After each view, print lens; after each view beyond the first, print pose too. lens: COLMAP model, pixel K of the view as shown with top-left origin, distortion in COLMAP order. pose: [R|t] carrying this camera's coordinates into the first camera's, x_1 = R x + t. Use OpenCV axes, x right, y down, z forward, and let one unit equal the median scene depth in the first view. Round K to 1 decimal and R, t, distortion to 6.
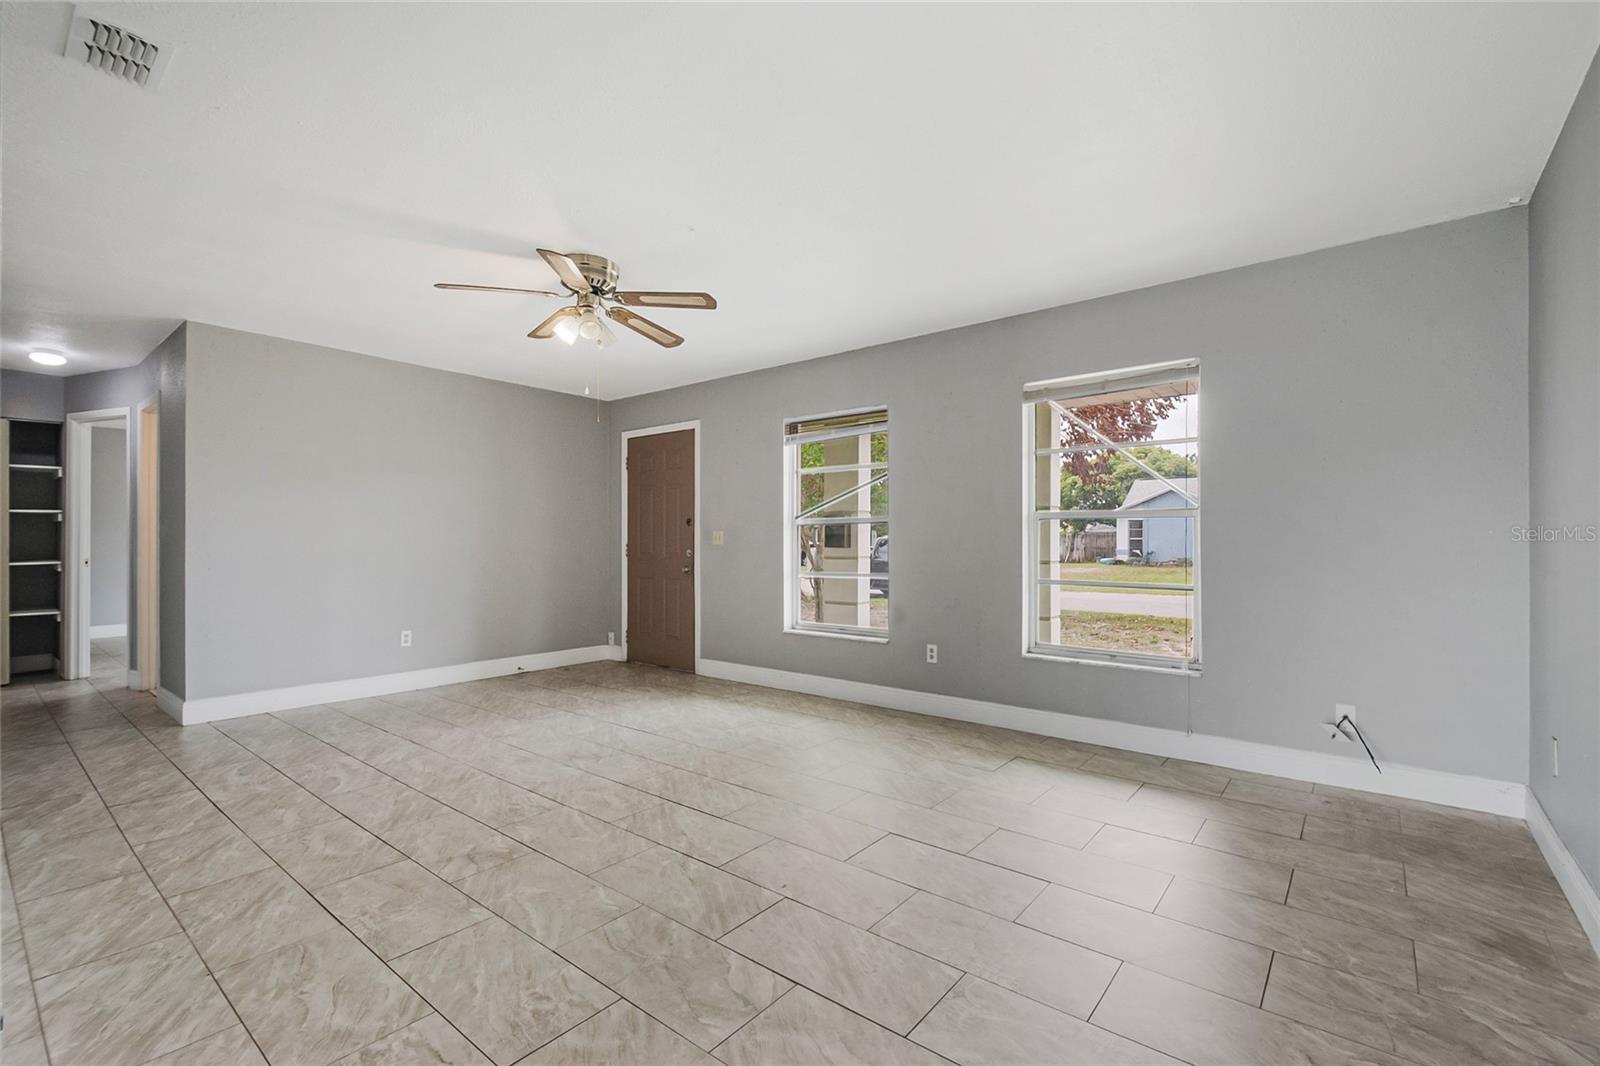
lens RADIAL K [[706.3, 0, 804.9], [0, 706.3, 537.2], [0, 0, 1]] dist [0.017400, -0.014340]
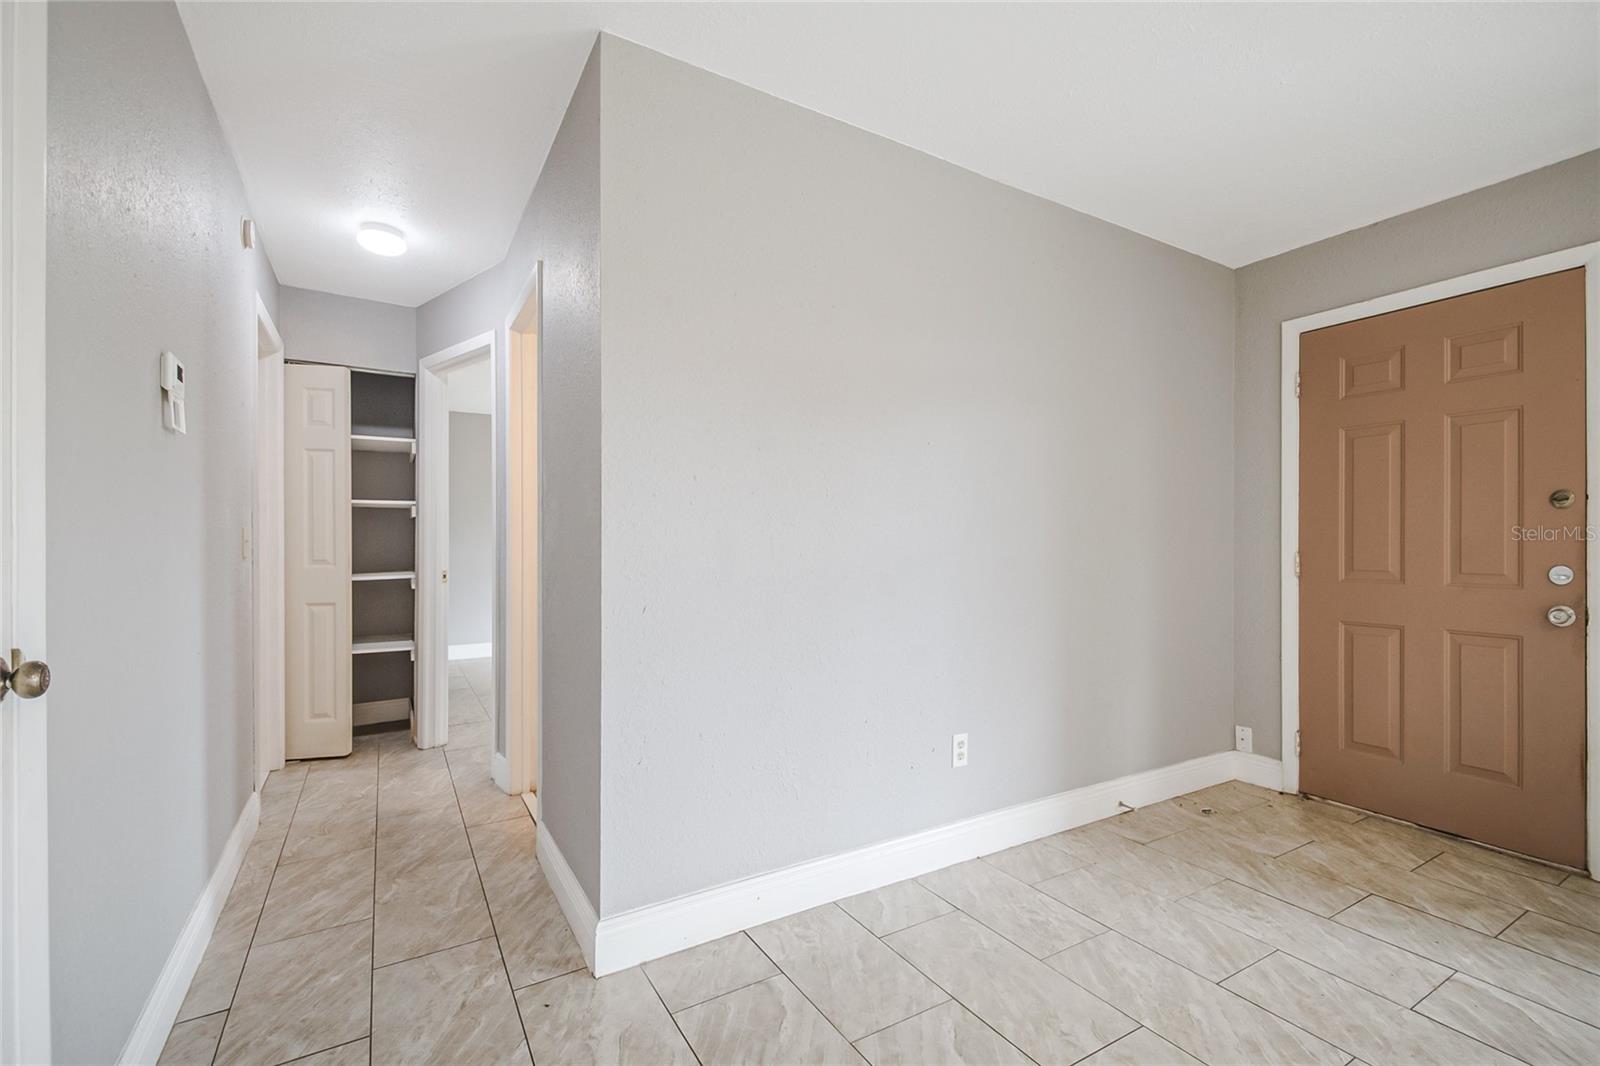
lens RADIAL K [[727.4, 0, 813.0], [0, 727.4, 544.9], [0, 0, 1]] dist [0.019443, -0.000515]
pose [[0.938961, 0.005925, -0.343974, -0.737315], [-0.002174, 0.999934, 0.011290, -0.000912], [0.344018, -0.009853, 0.938911, 0.777444]]
